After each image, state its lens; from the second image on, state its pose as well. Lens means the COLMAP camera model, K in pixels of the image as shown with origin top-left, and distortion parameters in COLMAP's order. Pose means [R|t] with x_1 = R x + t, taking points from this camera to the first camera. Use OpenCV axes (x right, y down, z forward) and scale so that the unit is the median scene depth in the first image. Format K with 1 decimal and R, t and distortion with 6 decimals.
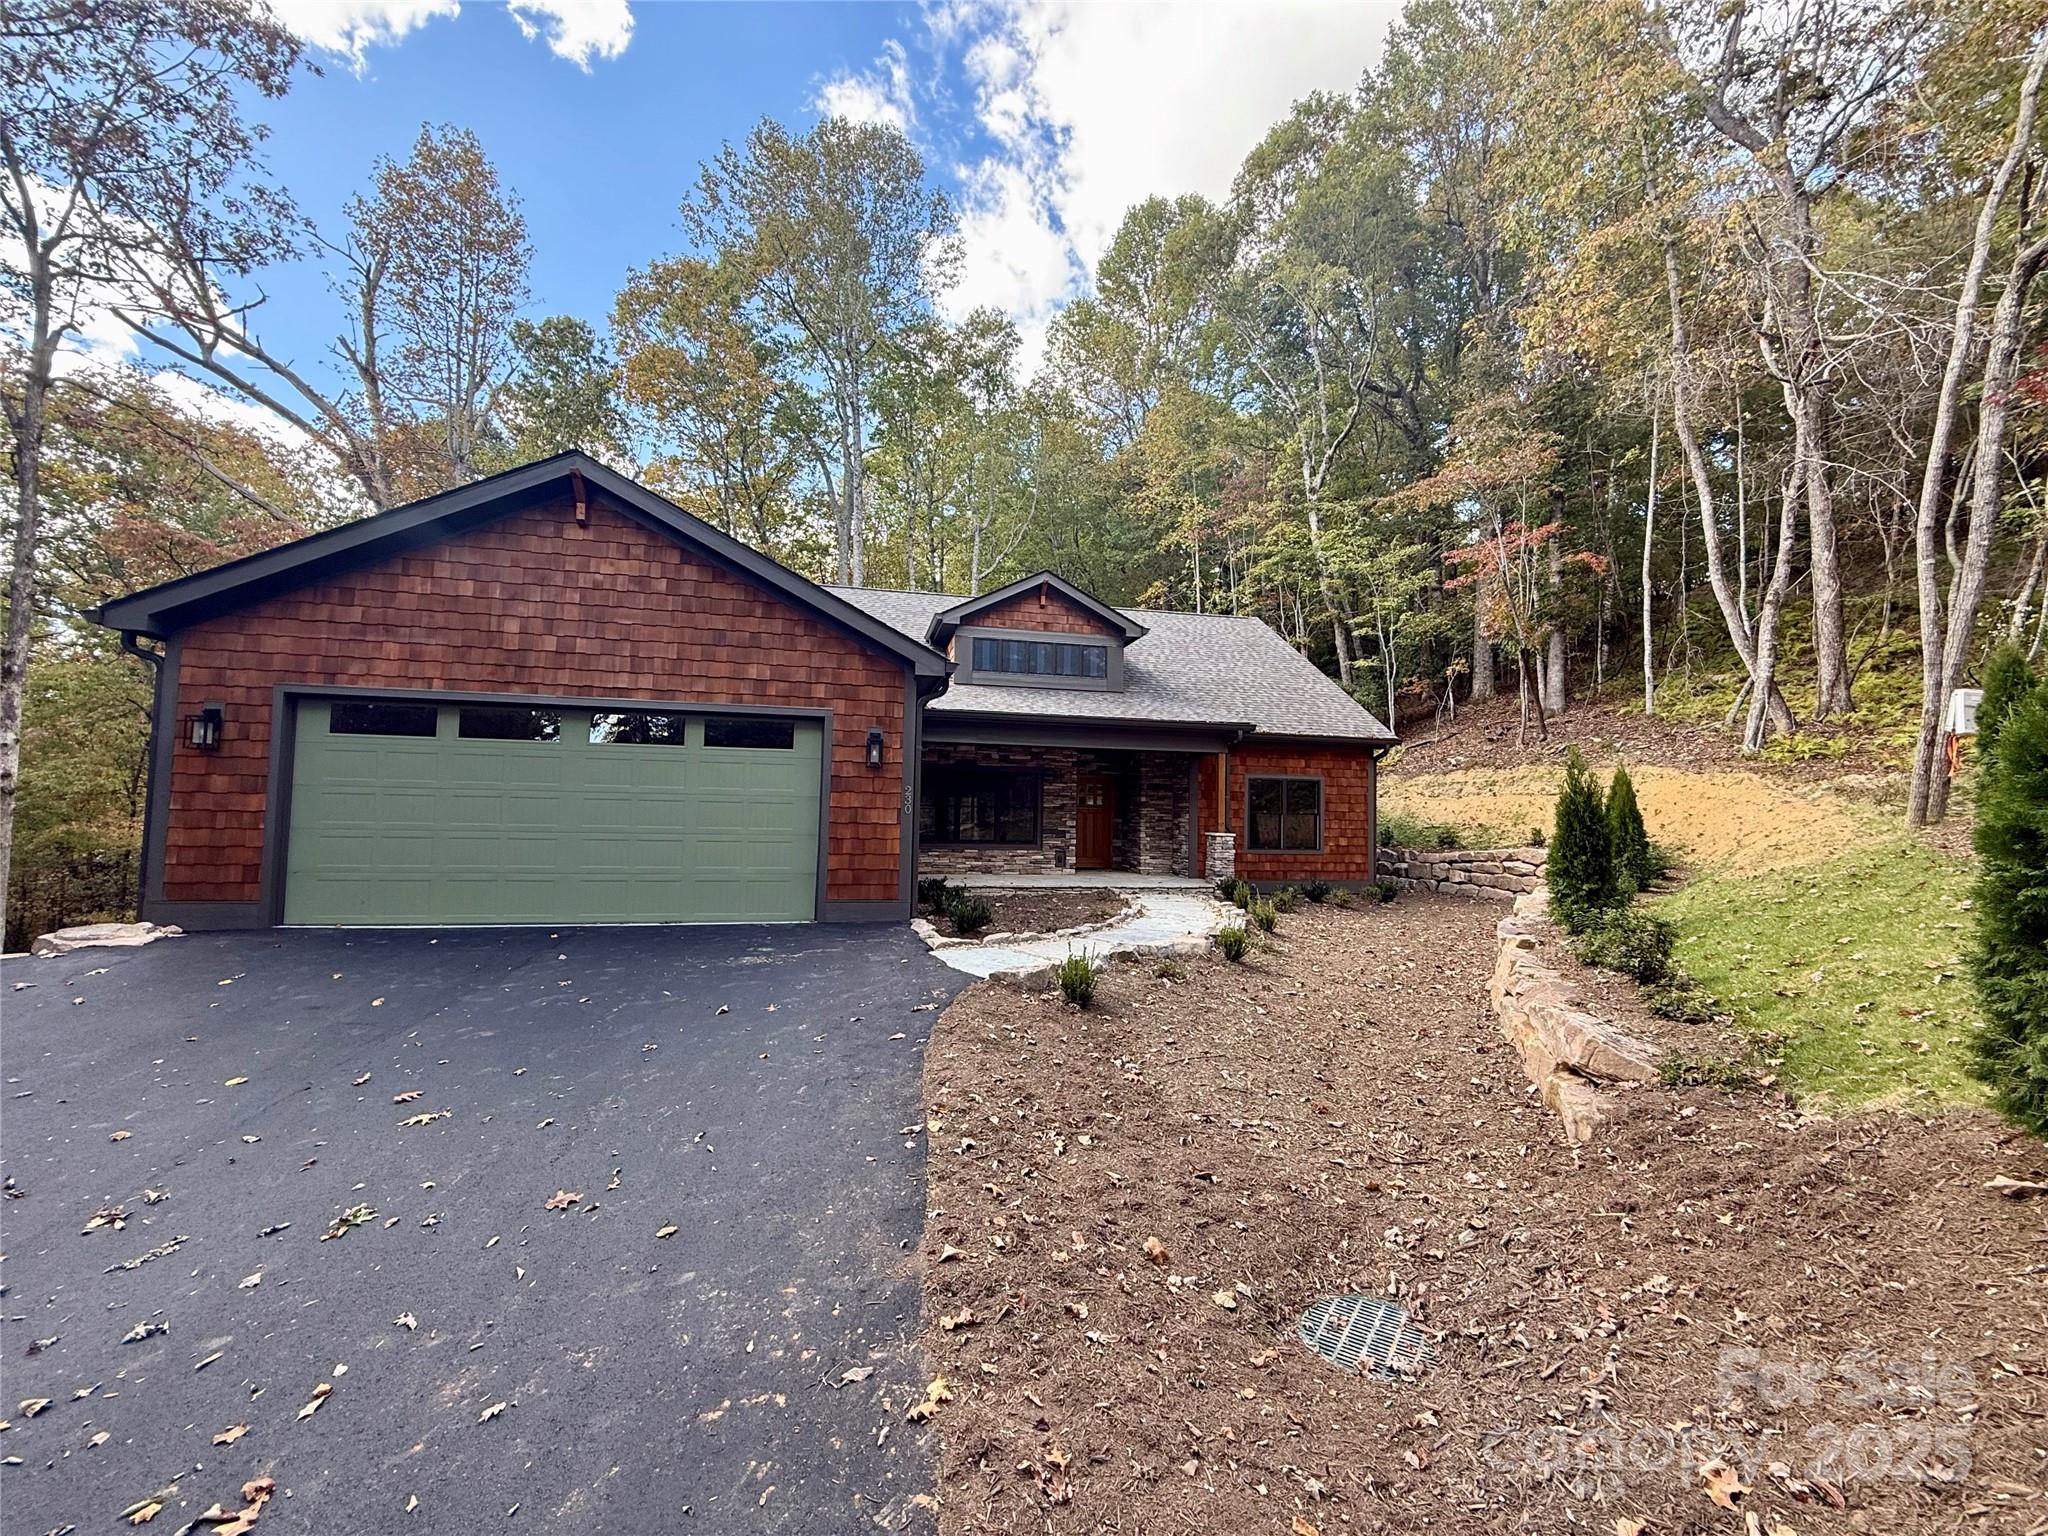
lens RADIAL K [[818.2, 0, 1022.2], [0, 818.2, 767.2], [0, 0, 1]] dist [-0.000045, 0.000083]
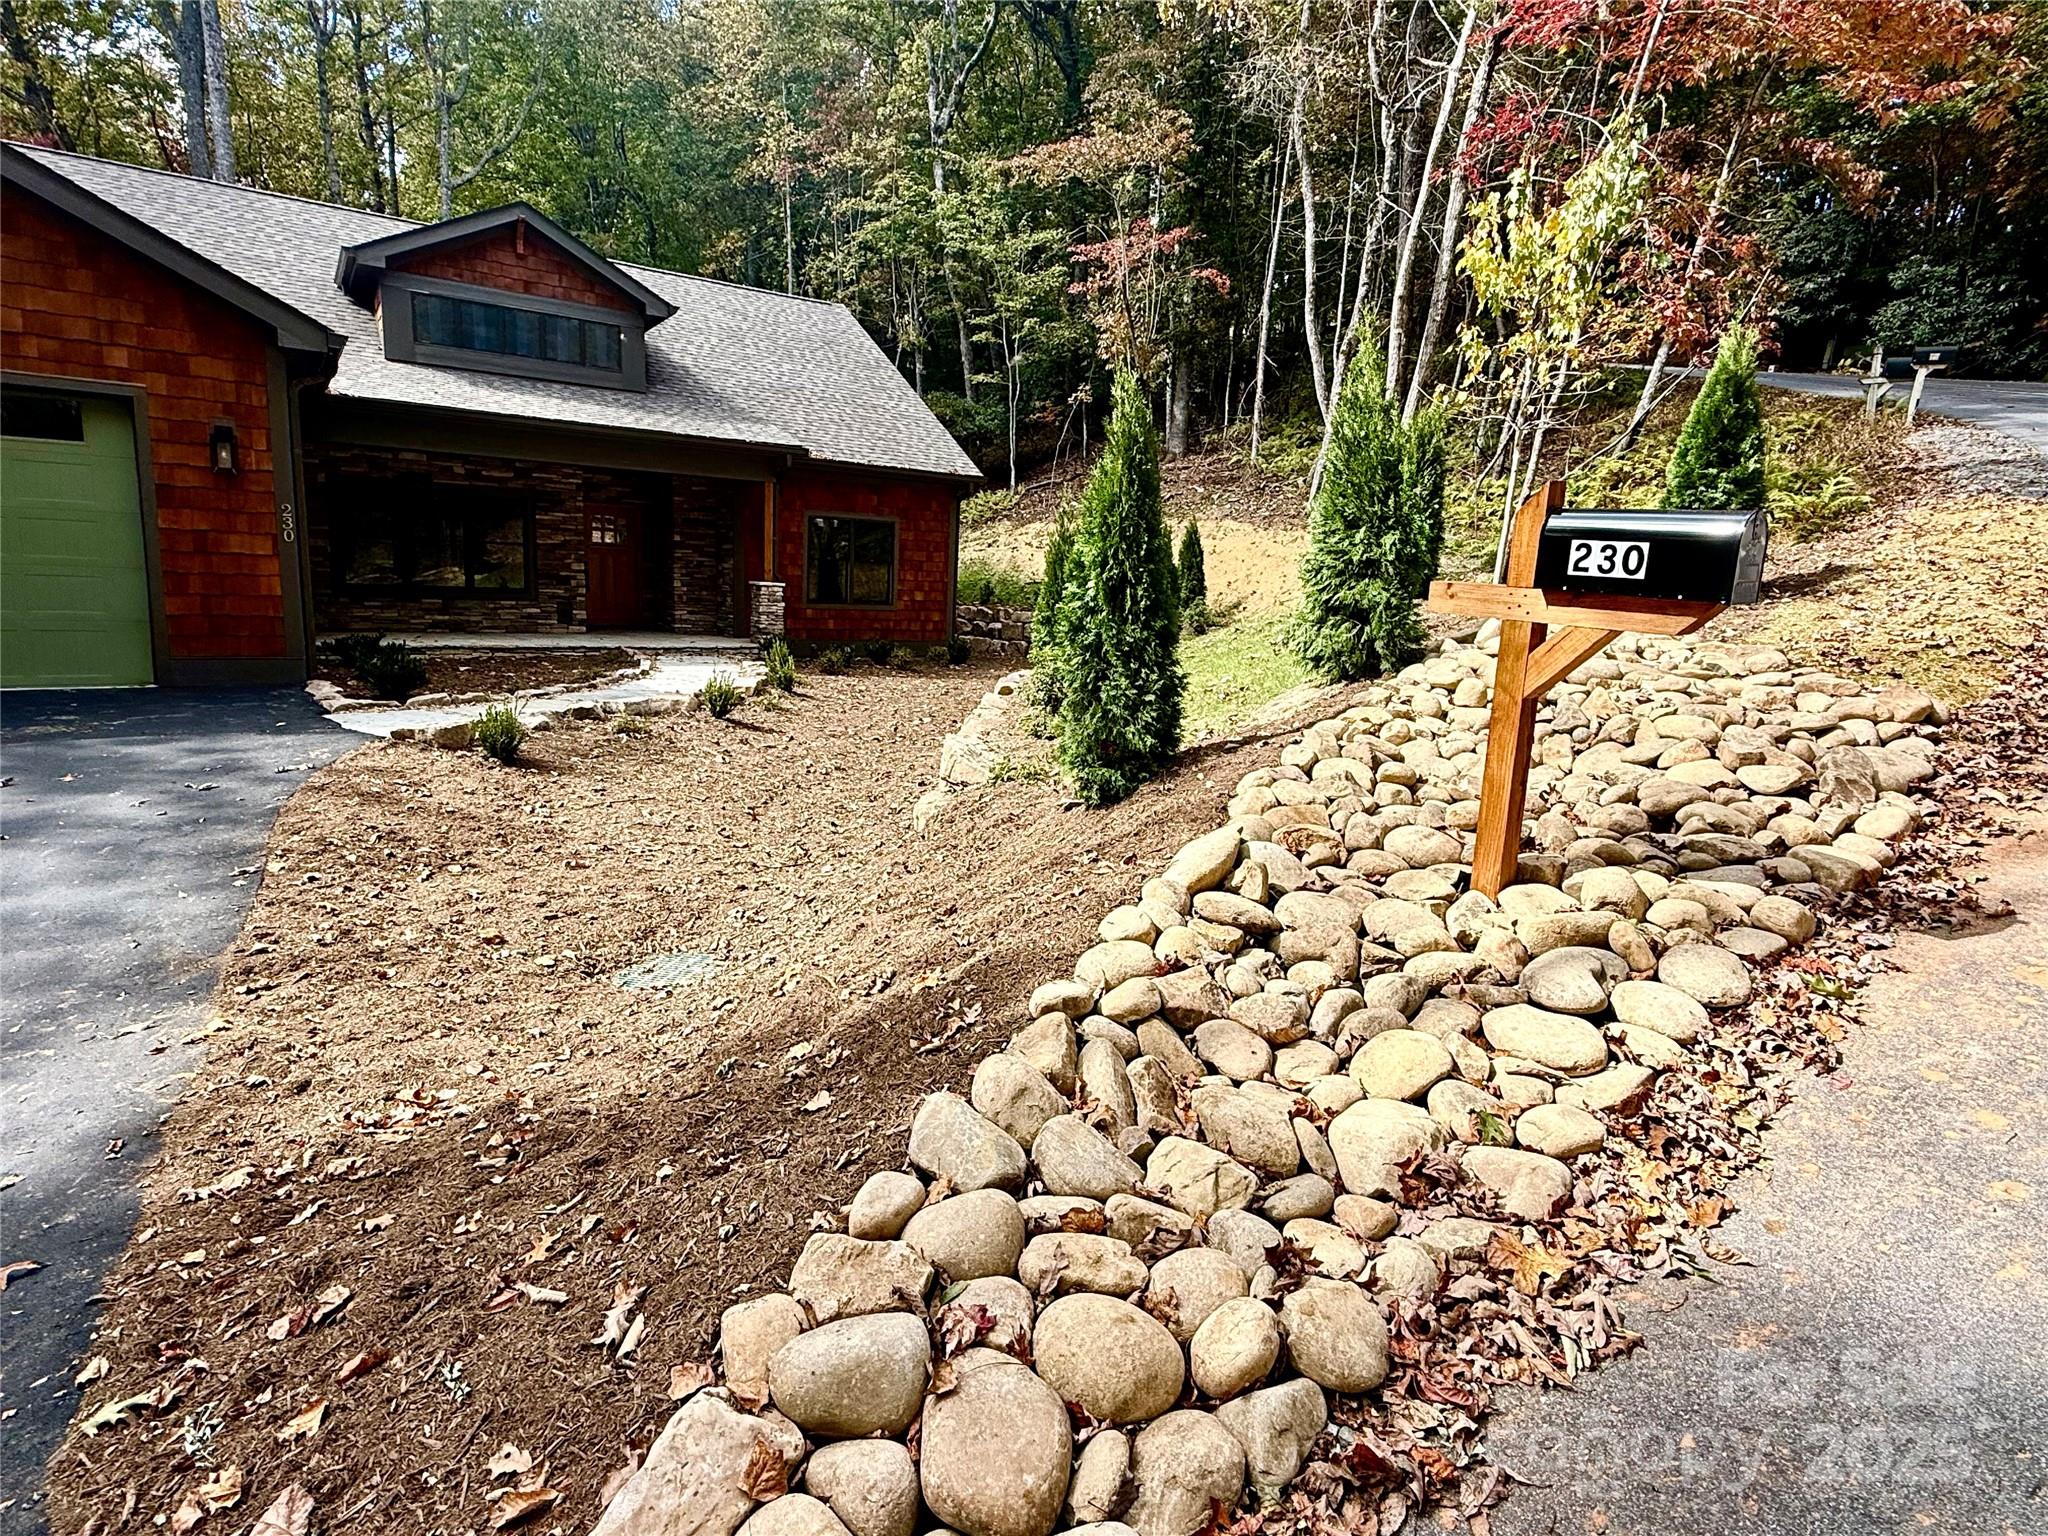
lens RADIAL K [[1074.1, 0, 1024.5], [0, 1074.1, 763.4], [0, 0, 1]] dist [-0.001429, 0.000648]
pose [[0.923870, -0.044913, 0.380061, 0.055356], [-0.046521, 0.972546, 0.228013, -0.000900], [-0.379868, -0.228336, 0.896417, -0.102269]]
